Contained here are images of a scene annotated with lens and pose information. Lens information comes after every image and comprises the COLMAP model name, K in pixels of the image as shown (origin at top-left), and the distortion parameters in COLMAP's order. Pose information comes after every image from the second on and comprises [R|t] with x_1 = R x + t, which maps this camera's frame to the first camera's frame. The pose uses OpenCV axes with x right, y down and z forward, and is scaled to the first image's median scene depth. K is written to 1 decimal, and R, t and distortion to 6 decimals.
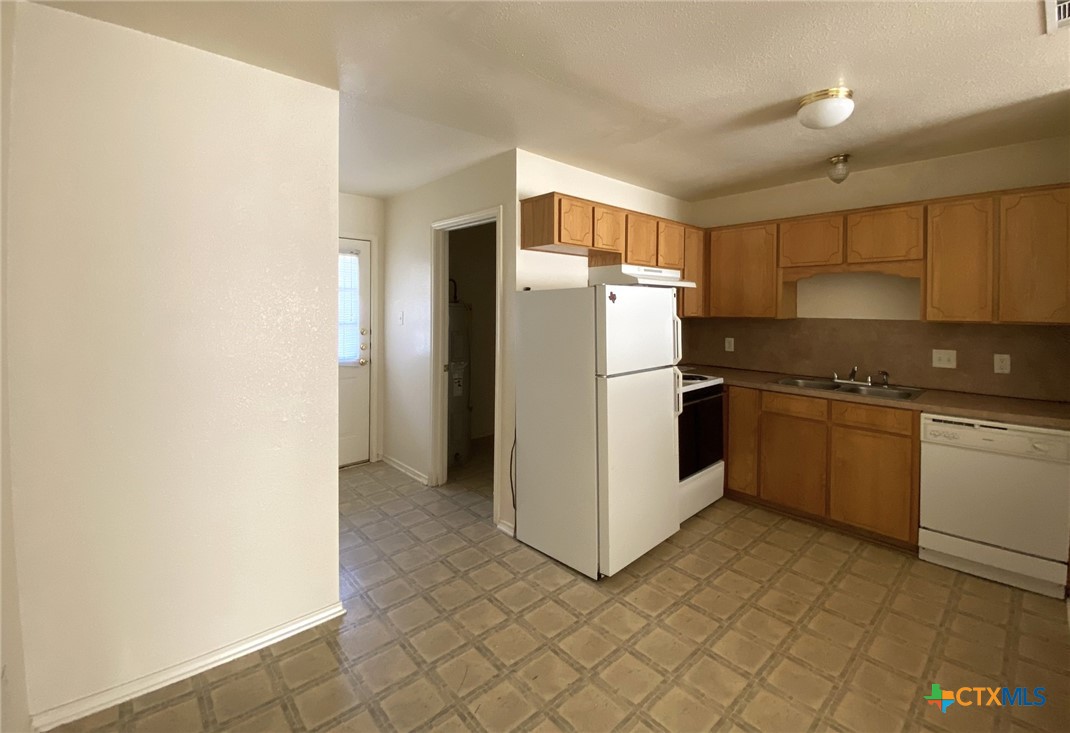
lens RADIAL K [[469.4, 0, 535.0], [0, 469.4, 366.5], [0, 0, 1]] dist [-0.000092, -0.000016]
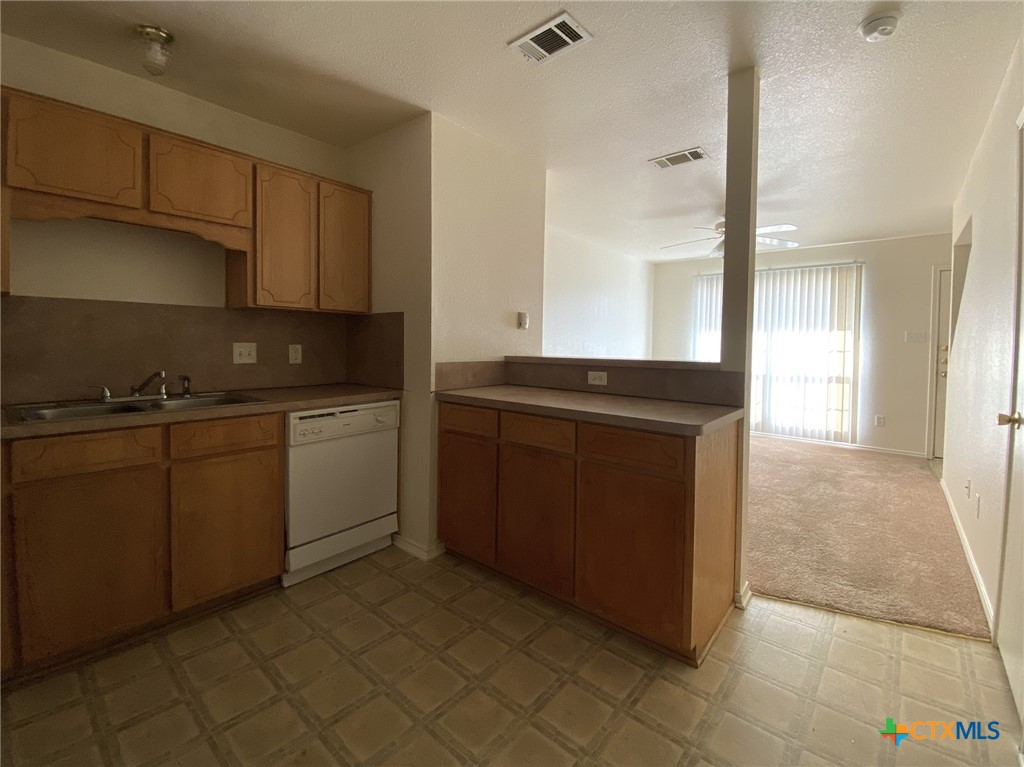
lens RADIAL K [[438.4, 0, 555.3], [0, 438.4, 353.7], [0, 0, 1]] dist [-0.011193, -0.000524]
pose [[-0.161829, -0.038009, 0.986087, -0.014761], [0.111491, 0.992156, 0.056541, 0.002883], [-0.980500, 0.119090, -0.156322, 0.606753]]
